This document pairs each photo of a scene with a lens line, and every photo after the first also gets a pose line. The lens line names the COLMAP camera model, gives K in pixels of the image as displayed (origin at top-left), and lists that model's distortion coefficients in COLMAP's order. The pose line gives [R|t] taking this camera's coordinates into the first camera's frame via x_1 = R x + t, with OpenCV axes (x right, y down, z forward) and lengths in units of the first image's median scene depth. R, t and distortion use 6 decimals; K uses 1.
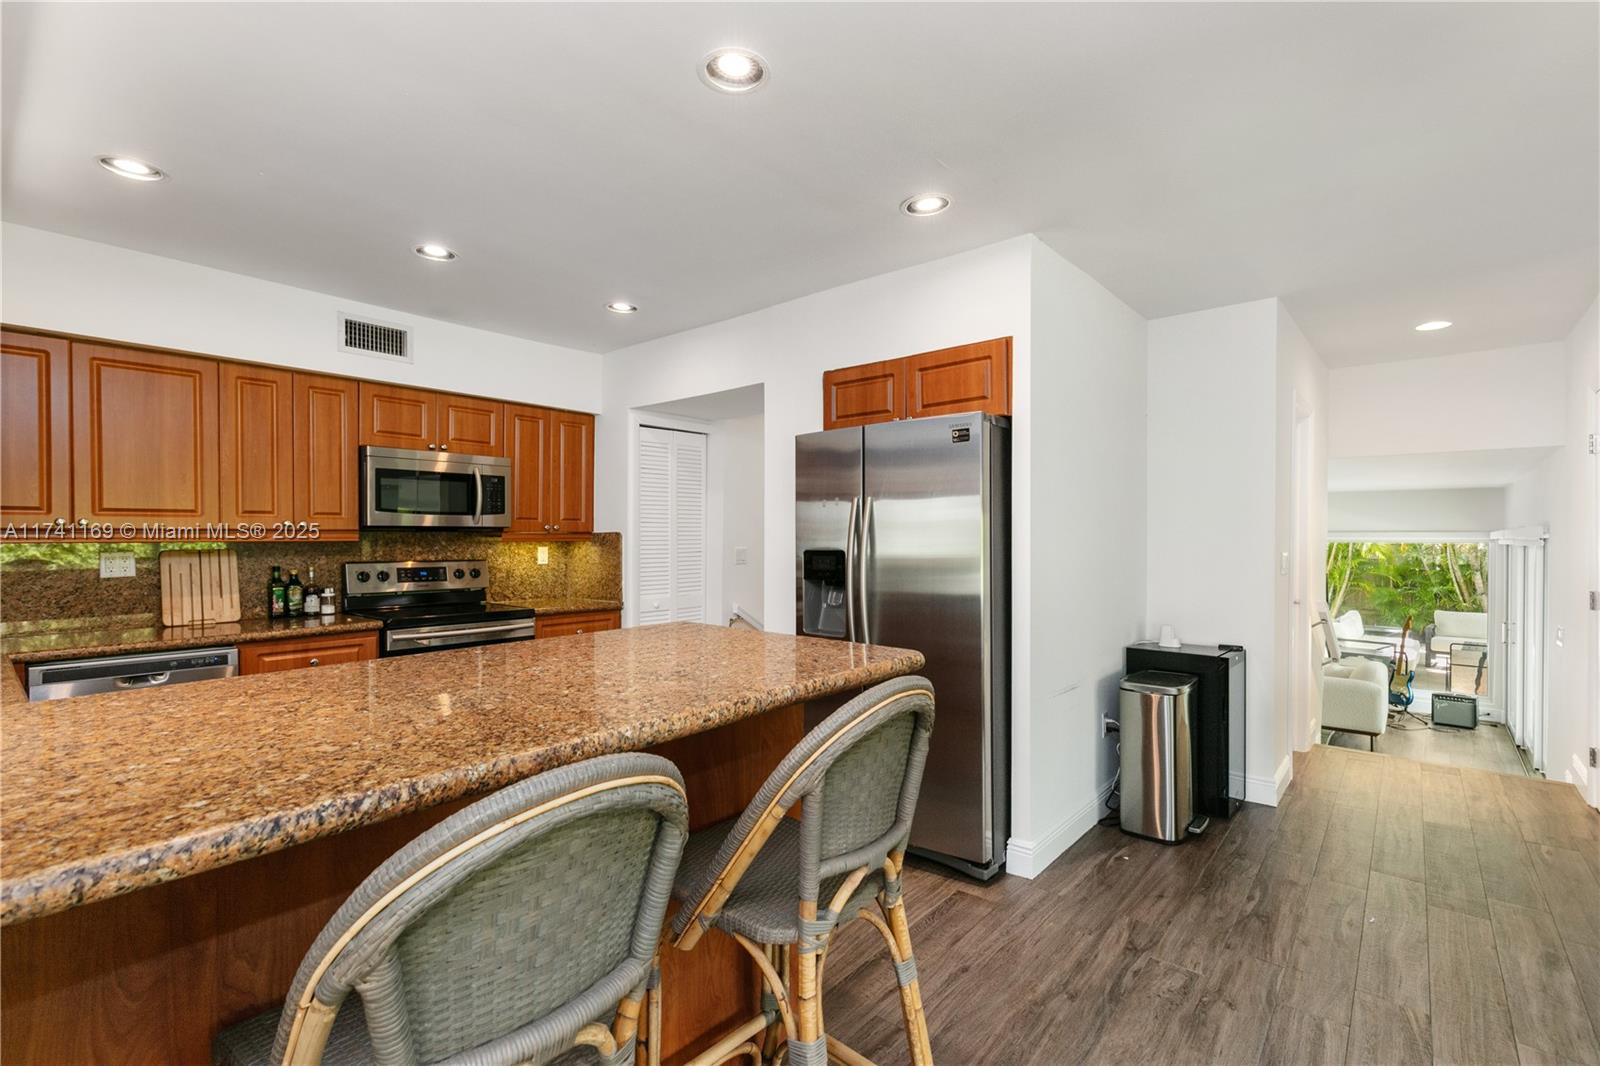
lens RADIAL K [[727.3, 0, 800.9], [0, 727.3, 540.9], [0, 0, 1]] dist [0.001596, -0.000149]
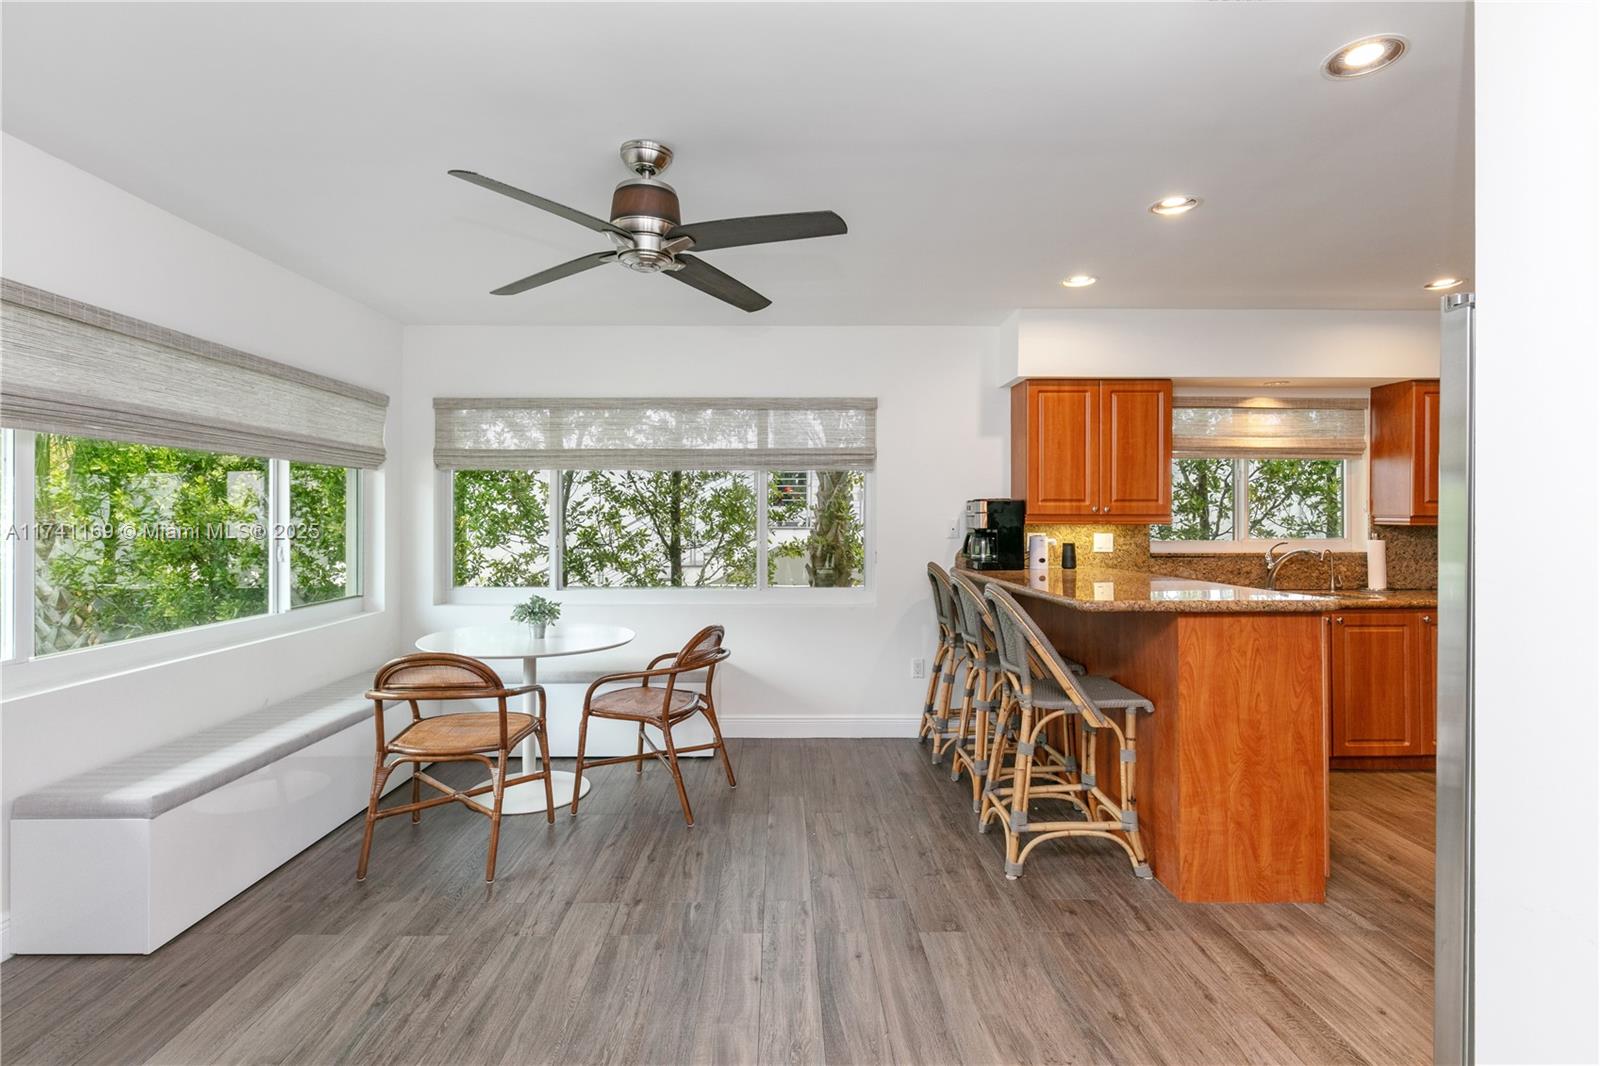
lens RADIAL K [[769.0, 0, 786.7], [0, 769.0, 513.7], [0, 0, 1]] dist [-0.001718, -0.000481]
pose [[-0.757972, -0.006446, -0.652255, 0.754876], [-0.006677, 0.999975, -0.002124, -0.005971], [0.652252, 0.002745, -0.757997, 0.831271]]
